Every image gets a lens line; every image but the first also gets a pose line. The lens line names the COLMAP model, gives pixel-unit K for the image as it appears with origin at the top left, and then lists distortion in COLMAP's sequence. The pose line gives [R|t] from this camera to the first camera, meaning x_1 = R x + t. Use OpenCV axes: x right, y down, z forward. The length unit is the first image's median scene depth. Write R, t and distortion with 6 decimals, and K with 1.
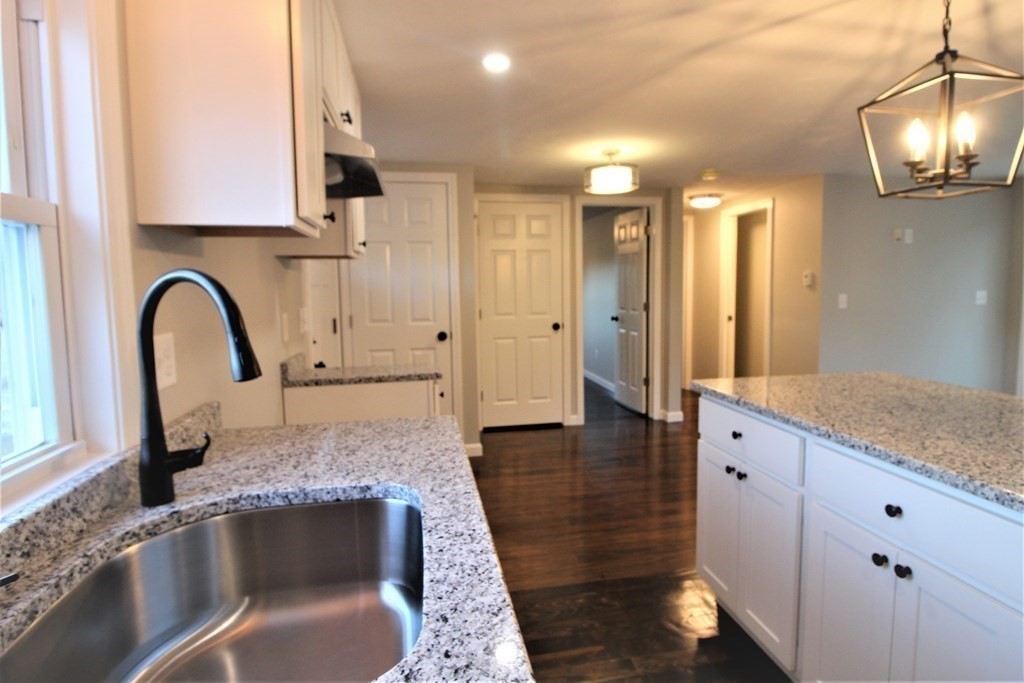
lens RADIAL K [[520.6, 0, 521.4], [0, 520.6, 329.6], [0, 0, 1]] dist [0.002566, -0.015754]
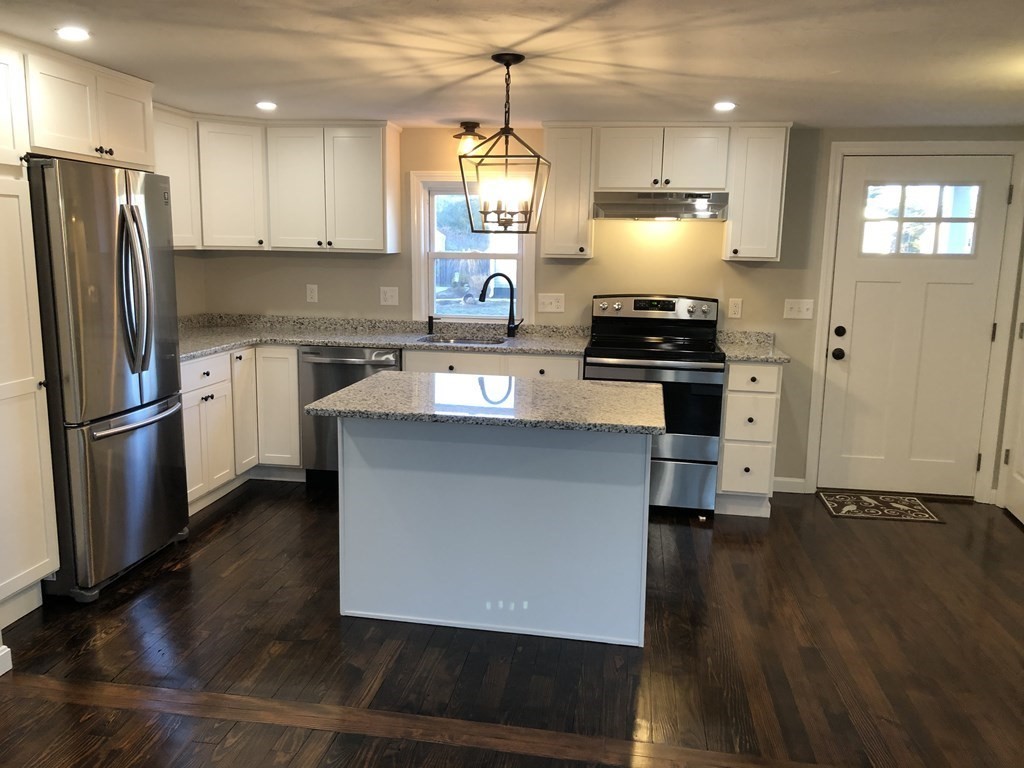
lens RADIAL K [[832.0, 0, 512.0], [0, 832.0, 384.0], [0, 0, 1]] dist [0.029032, -0.021357]
pose [[-0.340407, 0.164345, -0.925804, 2.002529], [-0.089665, 0.974446, 0.205949, -0.230244], [0.935993, 0.153119, -0.316972, 1.225852]]
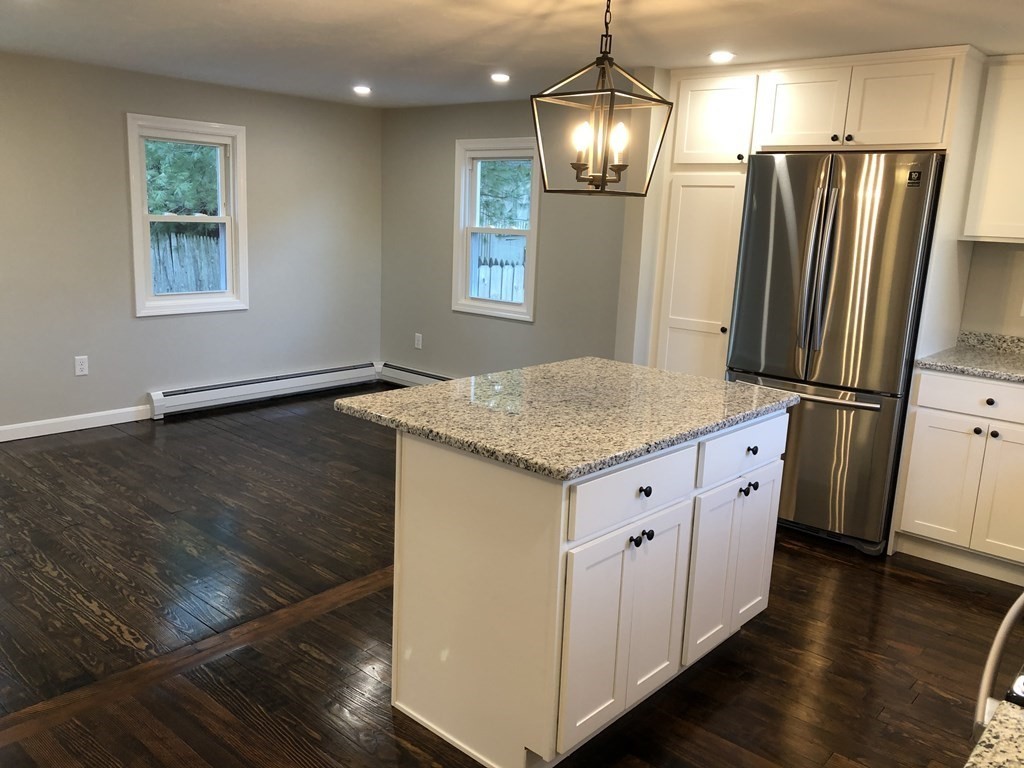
lens RADIAL K [[832.0, 0, 512.0], [0, 832.0, 384.0], [0, 0, 1]] dist [0.029032, -0.021357]
pose [[-0.608653, -0.176369, 0.773586, -0.329959], [0.030057, 0.969157, 0.244606, -0.216902], [-0.792867, 0.172132, -0.584579, 1.526897]]
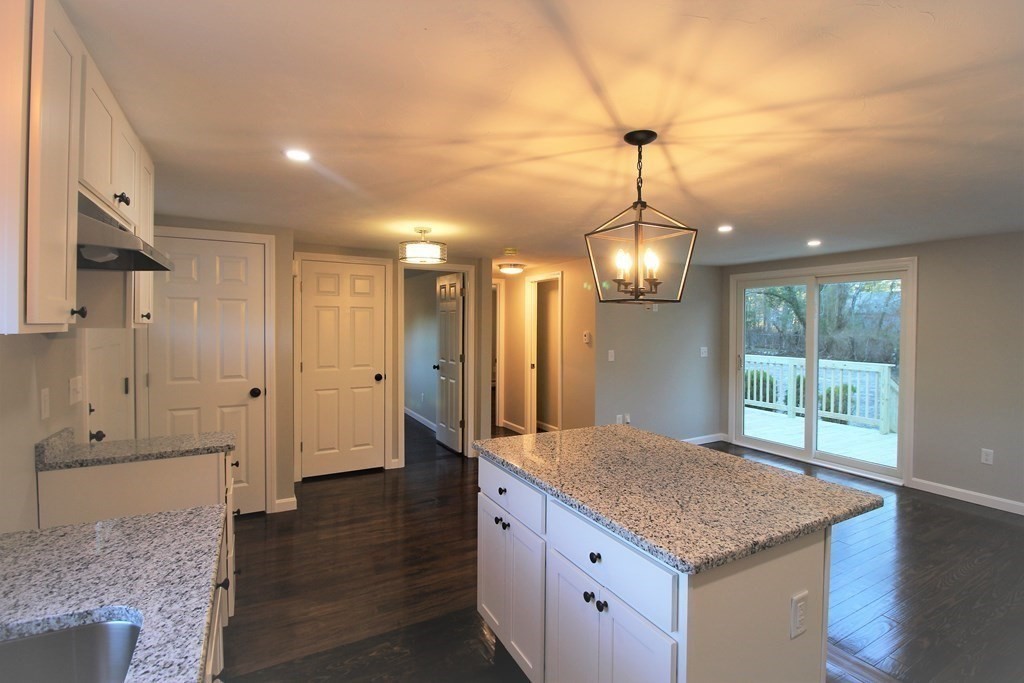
lens RADIAL K [[468.4, 0, 518.7], [0, 468.4, 331.2], [0, 0, 1]] dist [-0.000504, -0.010754]
pose [[0.950186, 0.016252, 0.311258, 0.088885], [0.005920, 0.997518, -0.070158, -0.072204], [-0.311626, 0.068505, 0.947732, -0.046755]]
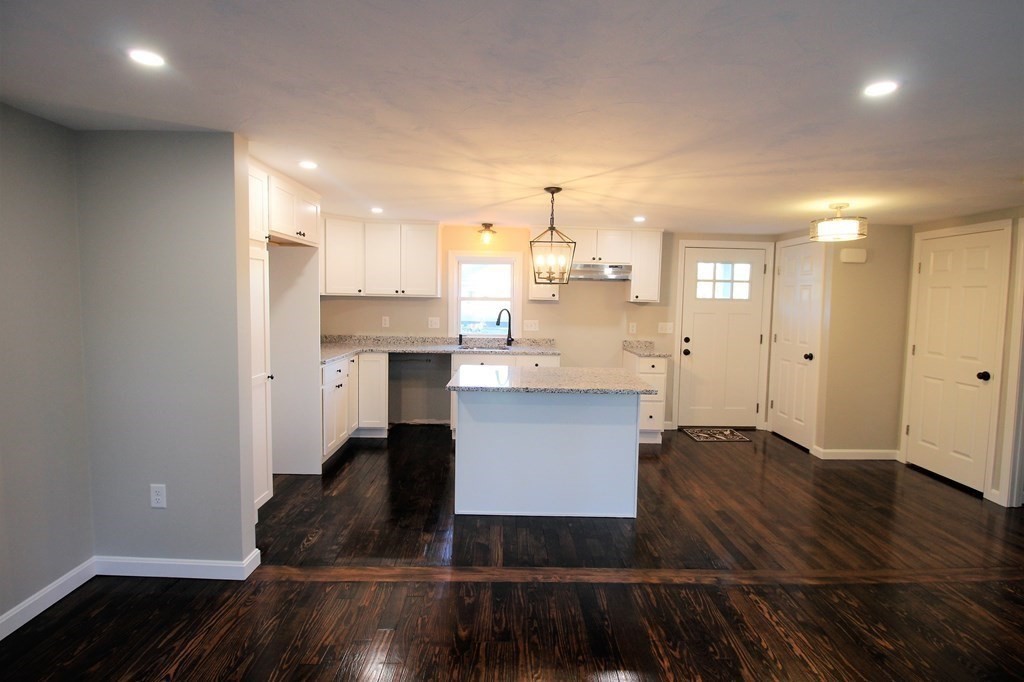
lens RADIAL K [[492.0, 0, 526.1], [0, 492.0, 330.6], [0, 0, 1]] dist [0.001068, -0.012894]
pose [[-0.155529, 0.077606, -0.984778, 2.145692], [-0.099053, 0.990660, 0.093713, -0.178121], [0.982853, 0.112121, -0.146389, 0.864530]]
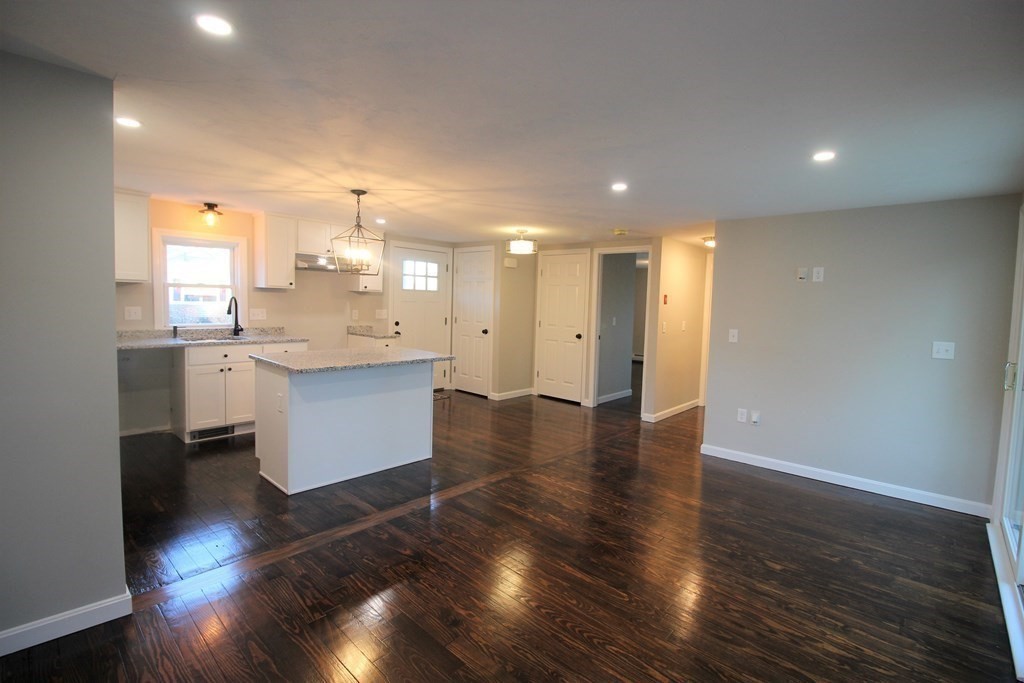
lens RADIAL K [[468.4, 0, 518.7], [0, 468.4, 331.2], [0, 0, 1]] dist [-0.000504, -0.010754]
pose [[0.601164, 0.088109, -0.794254, 2.303931], [-0.106970, 0.993831, 0.029284, -0.092656], [0.791934, 0.067357, 0.606880, 0.129645]]
